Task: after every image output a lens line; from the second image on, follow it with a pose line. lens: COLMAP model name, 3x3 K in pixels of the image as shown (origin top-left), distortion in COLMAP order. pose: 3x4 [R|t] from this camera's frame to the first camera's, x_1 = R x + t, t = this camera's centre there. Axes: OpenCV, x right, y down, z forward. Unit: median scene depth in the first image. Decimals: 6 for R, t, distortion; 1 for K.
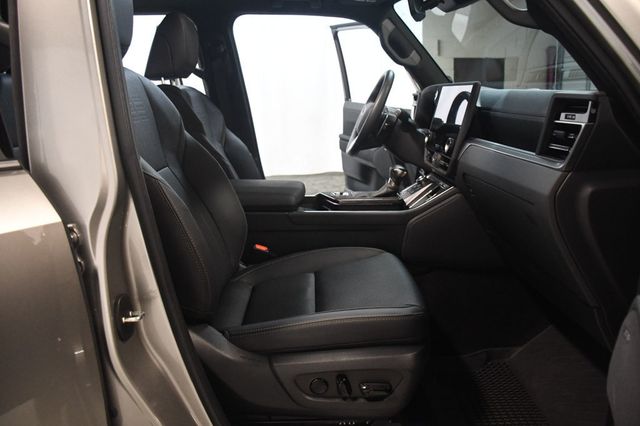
lens RADIAL K [[484.4, 0, 309.0], [0, 484.4, 212.9], [0, 0, 1]] dist [-0.077972, -0.002870]
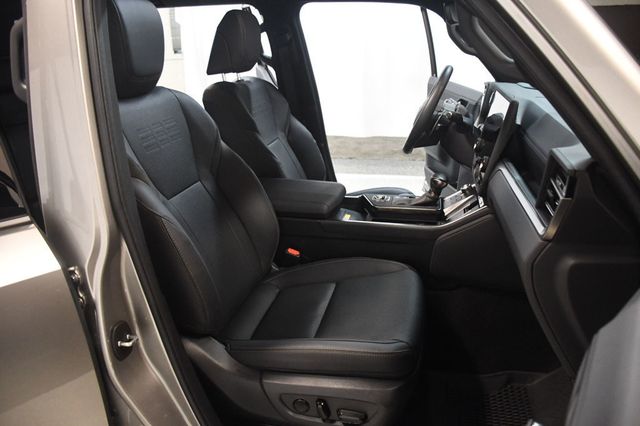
lens RADIAL K [[481.9, 0, 312.2], [0, 481.9, 221.9], [0, 0, 1]] dist [-0.089662, 0.002430]
pose [[0.971465, 0.065032, -0.228094, 0.195947], [-0.034965, 0.990436, 0.133468, -0.149405], [0.234592, -0.121684, 0.964448, 0.000910]]
